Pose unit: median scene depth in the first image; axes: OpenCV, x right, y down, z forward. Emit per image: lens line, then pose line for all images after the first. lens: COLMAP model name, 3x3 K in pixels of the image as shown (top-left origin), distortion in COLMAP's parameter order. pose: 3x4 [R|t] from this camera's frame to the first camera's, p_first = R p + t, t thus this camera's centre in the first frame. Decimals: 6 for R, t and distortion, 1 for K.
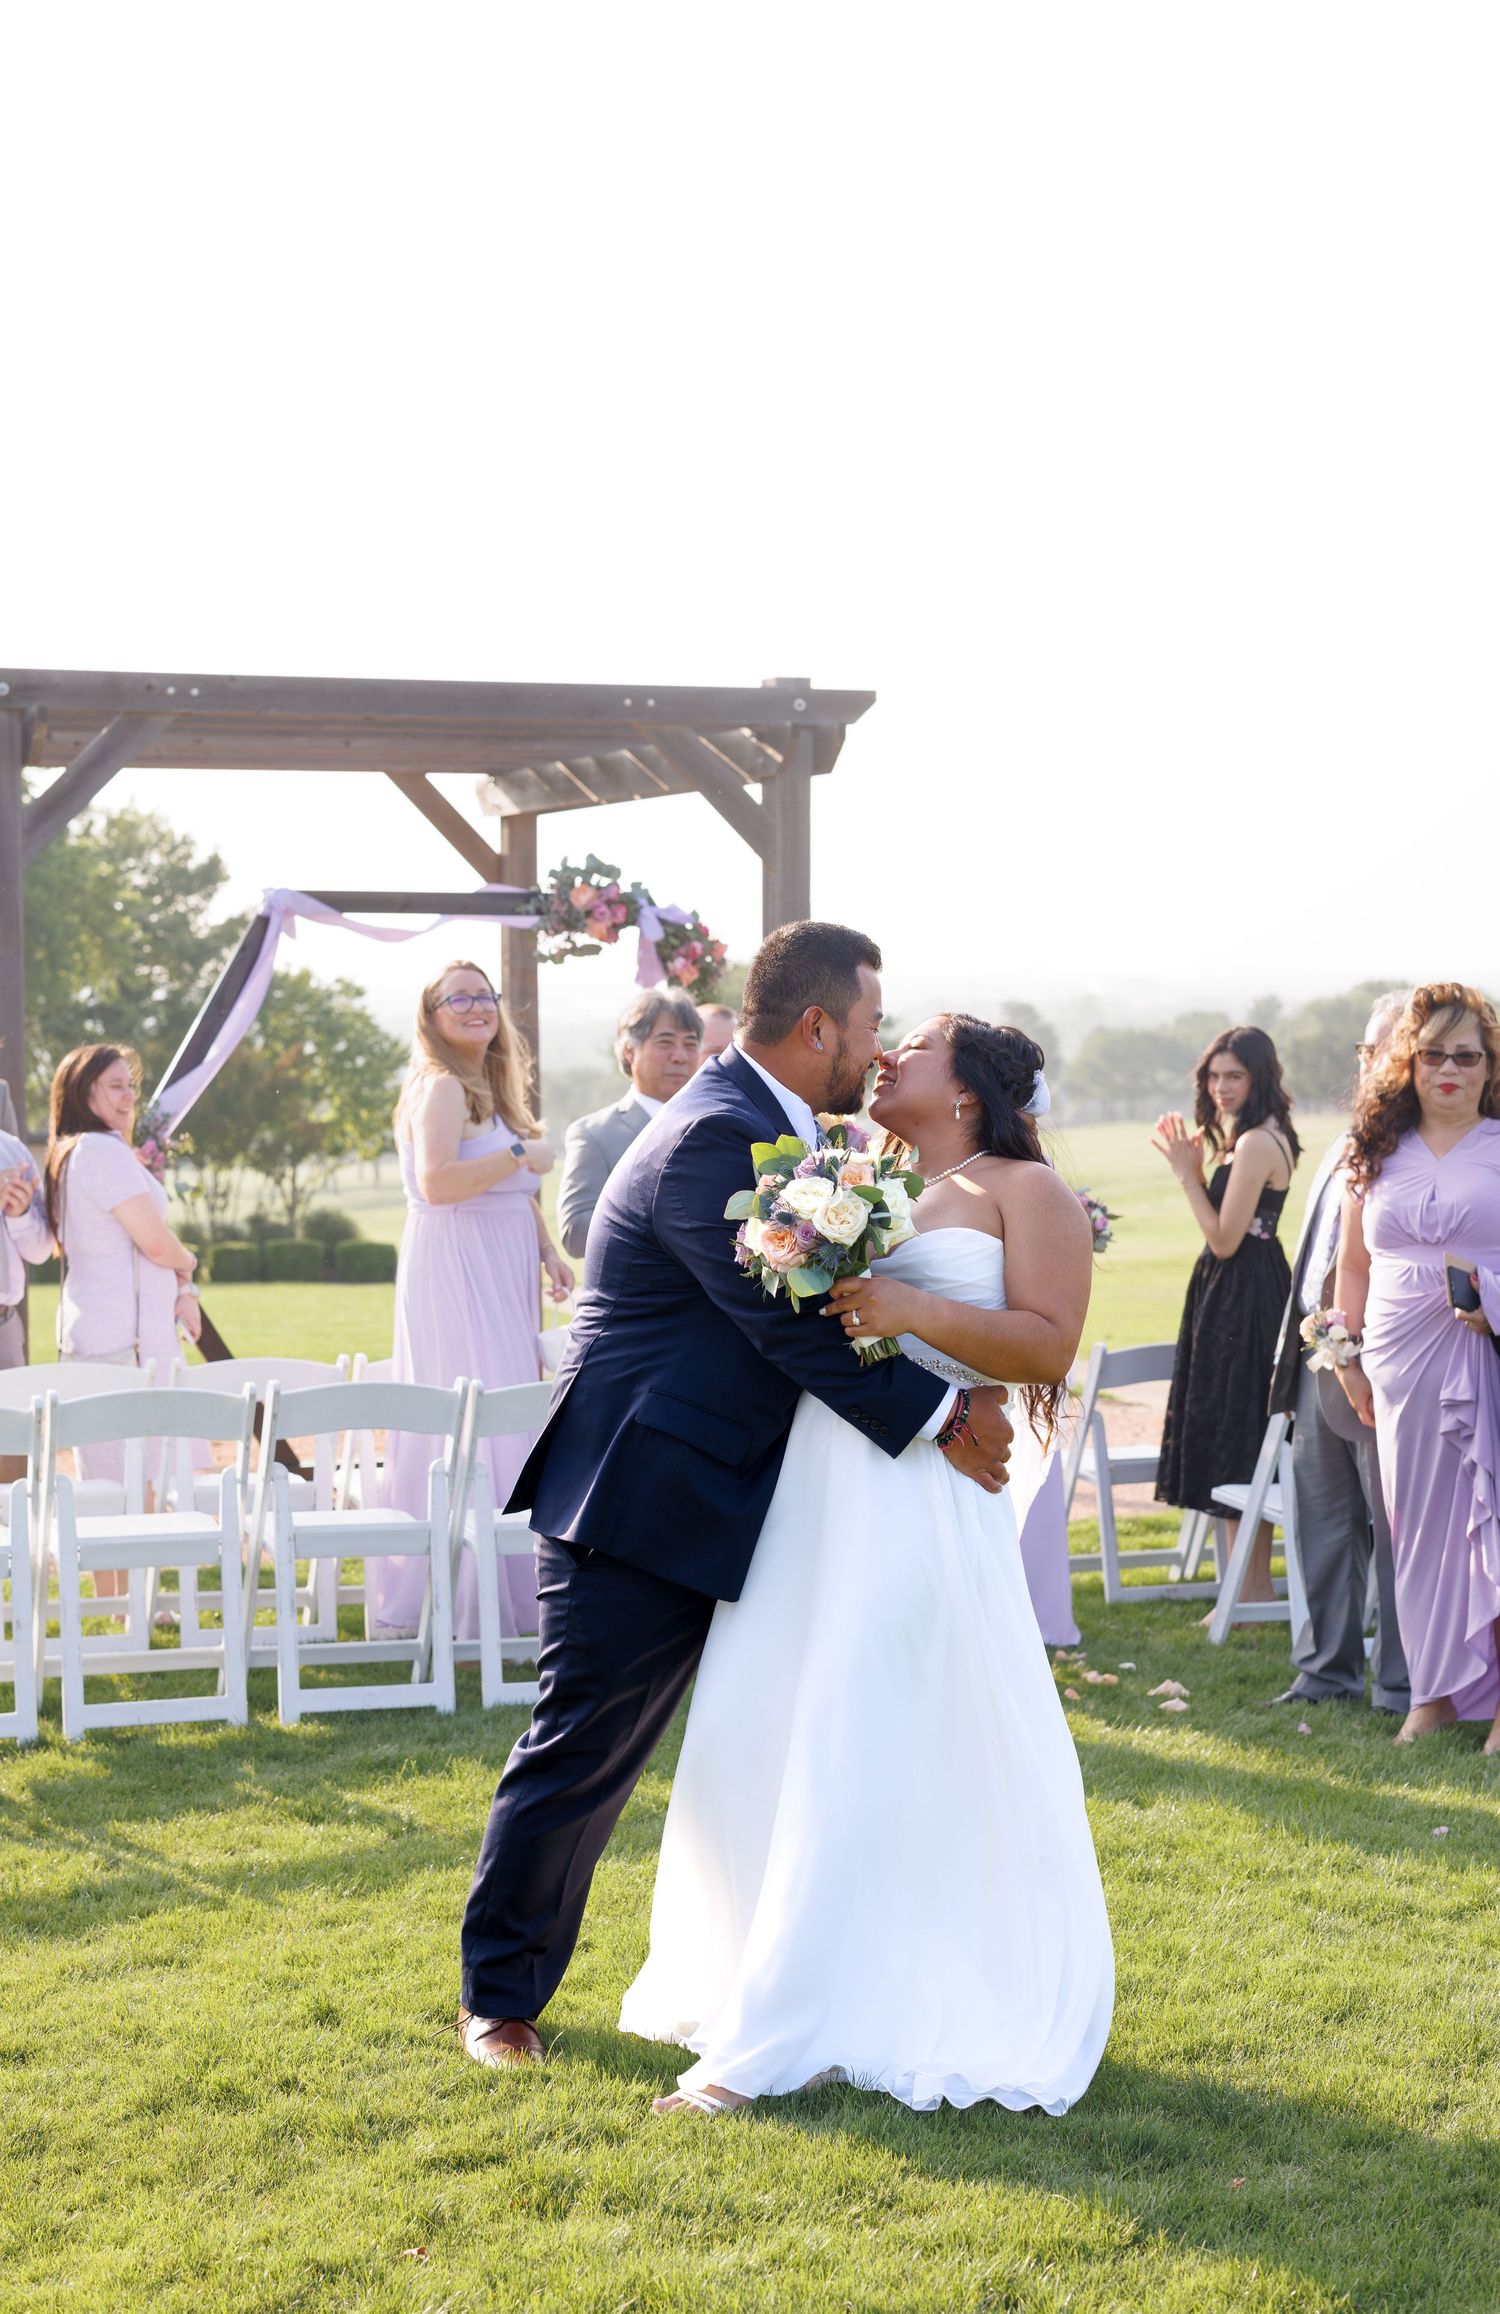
lens RADIAL K [[3464.9, 0, 733.9], [0, 3464.9, 1156.2], [0, 0, 1]] dist [0.005579, 0.000000]
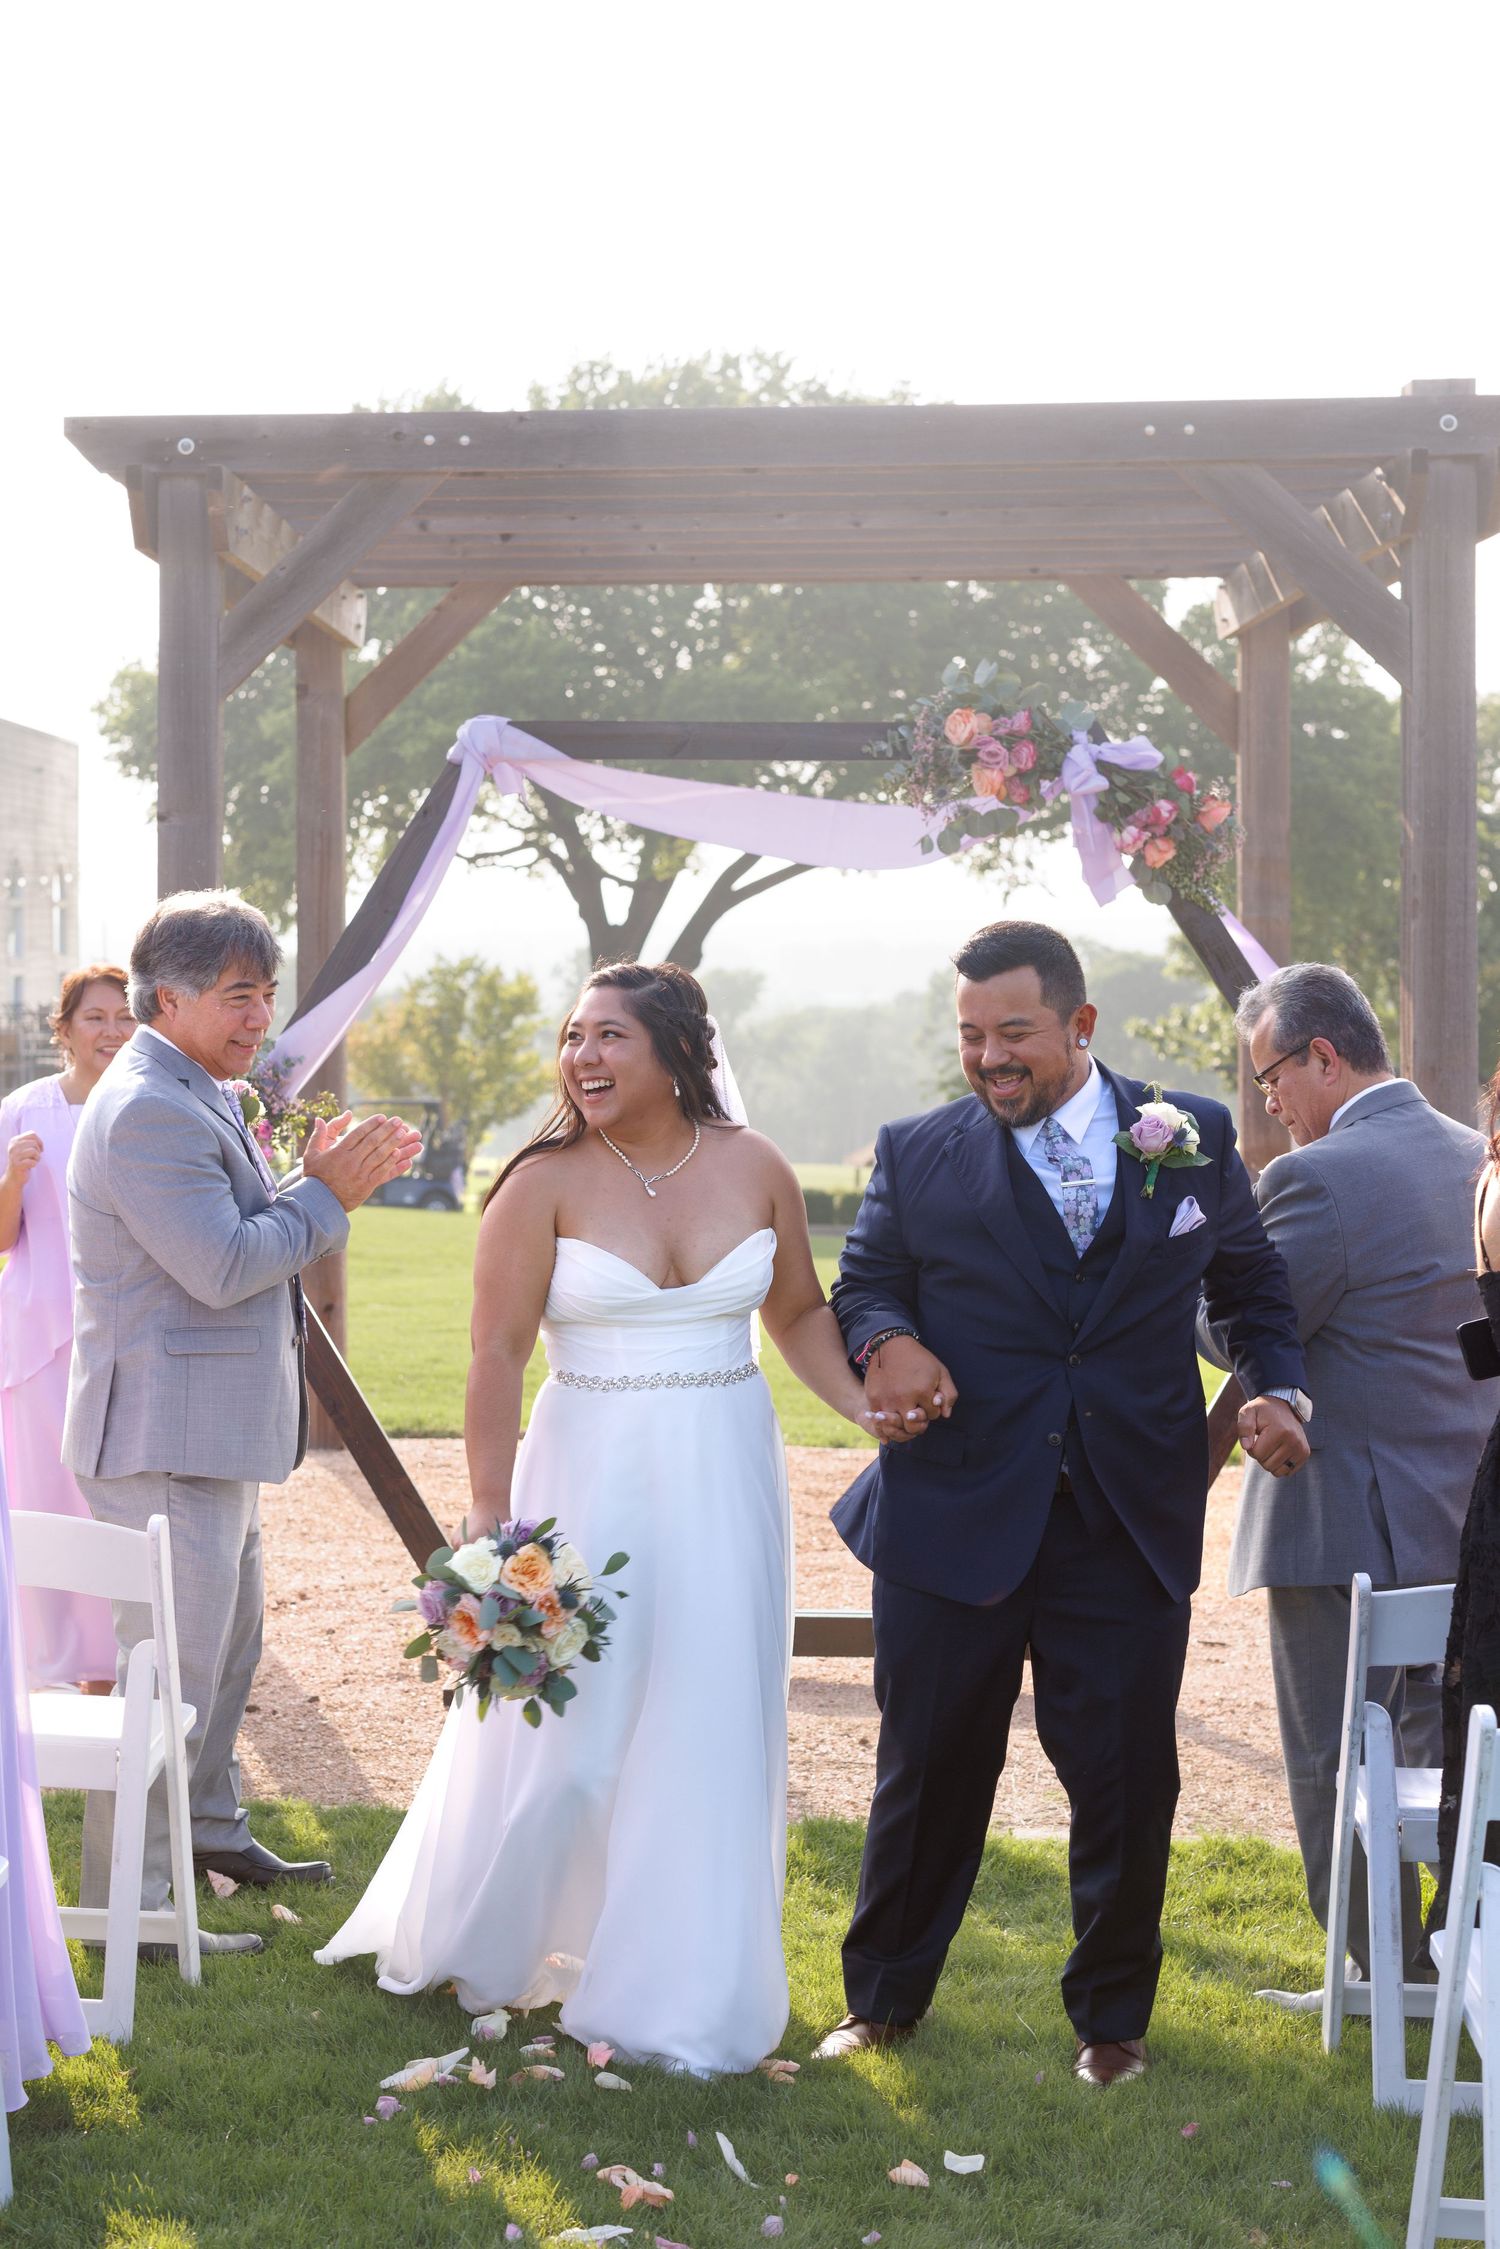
lens RADIAL K [[3761.1, 0, 513.5], [0, 3761.1, 793.9], [0, 0, 1]] dist [0.034106, 0.000000]
pose [[0.892974, -0.008347, -0.450030, 0.147765], [-0.026565, 0.997108, -0.071205, -0.009813], [0.449323, 0.075539, 0.890170, 0.280501]]
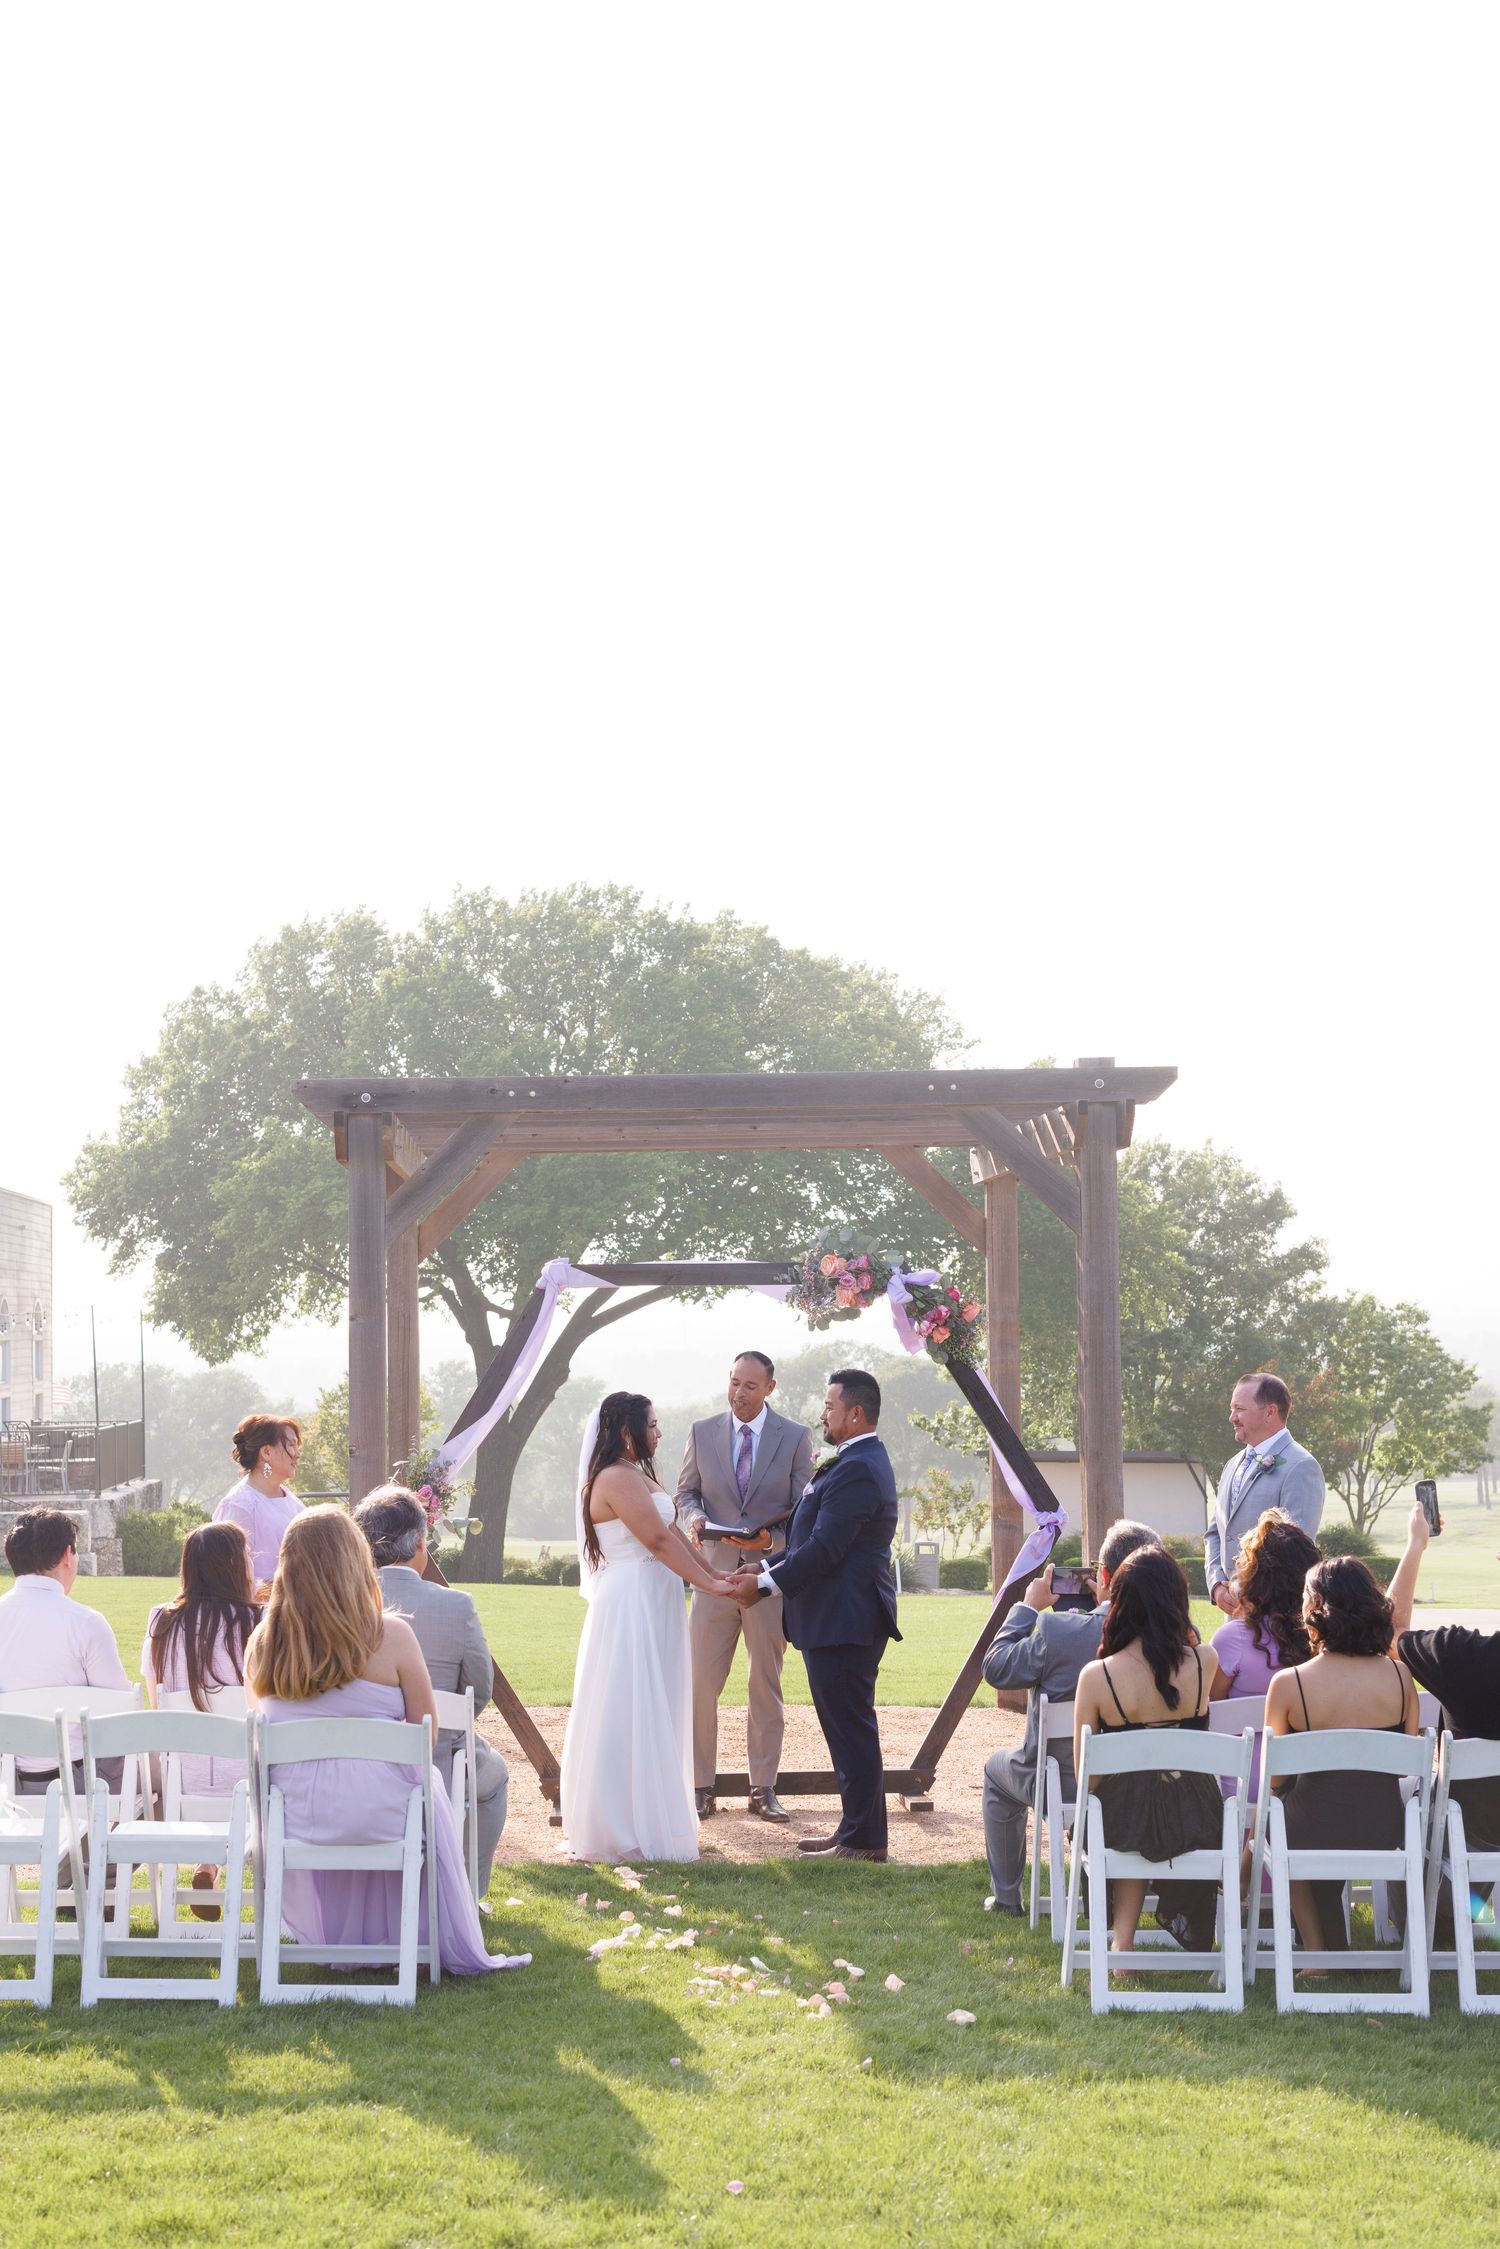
lens RADIAL K [[3236.8, 0, 750.7], [0, 3236.8, 1130.8], [0, 0, 1]] dist [0.017306, 0.000000]
pose [[0.938423, -0.029191, -0.344252, 0.226752], [-0.006592, 0.994730, -0.102318, -0.009276], [0.345425, 0.098286, 0.933285, 0.014336]]
